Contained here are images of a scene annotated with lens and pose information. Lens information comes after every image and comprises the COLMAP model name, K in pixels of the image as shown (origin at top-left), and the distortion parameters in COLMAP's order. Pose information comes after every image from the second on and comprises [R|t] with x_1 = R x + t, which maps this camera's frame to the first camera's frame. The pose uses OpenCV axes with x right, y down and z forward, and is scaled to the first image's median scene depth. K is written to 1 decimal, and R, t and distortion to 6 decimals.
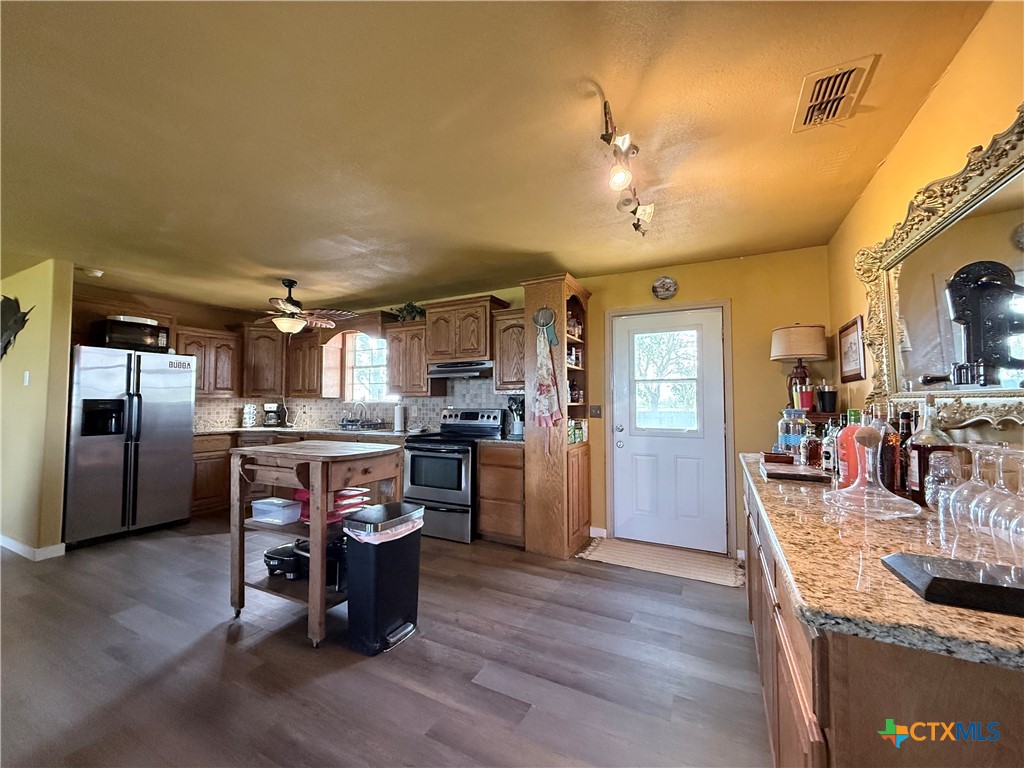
lens RADIAL K [[407.2, 0, 508.3], [0, 407.2, 384.6], [0, 0, 1]] dist [-0.001156, -0.000119]
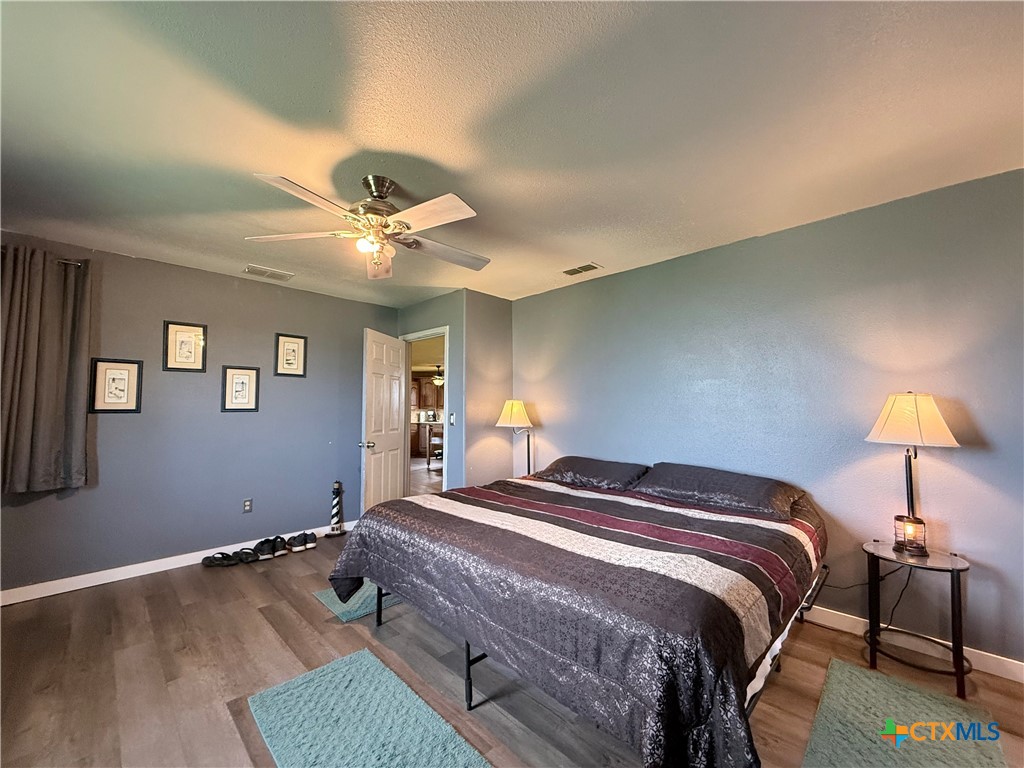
lens RADIAL K [[407.2, 0, 510.4], [0, 407.2, 390.8], [0, 0, 1]] dist [-0.001156, -0.000119]
pose [[0.953981, -0.009700, -0.299709, 0.680324], [0.007128, 0.999928, -0.009673, -0.057121], [0.299781, 0.007092, 0.953982, -1.344169]]
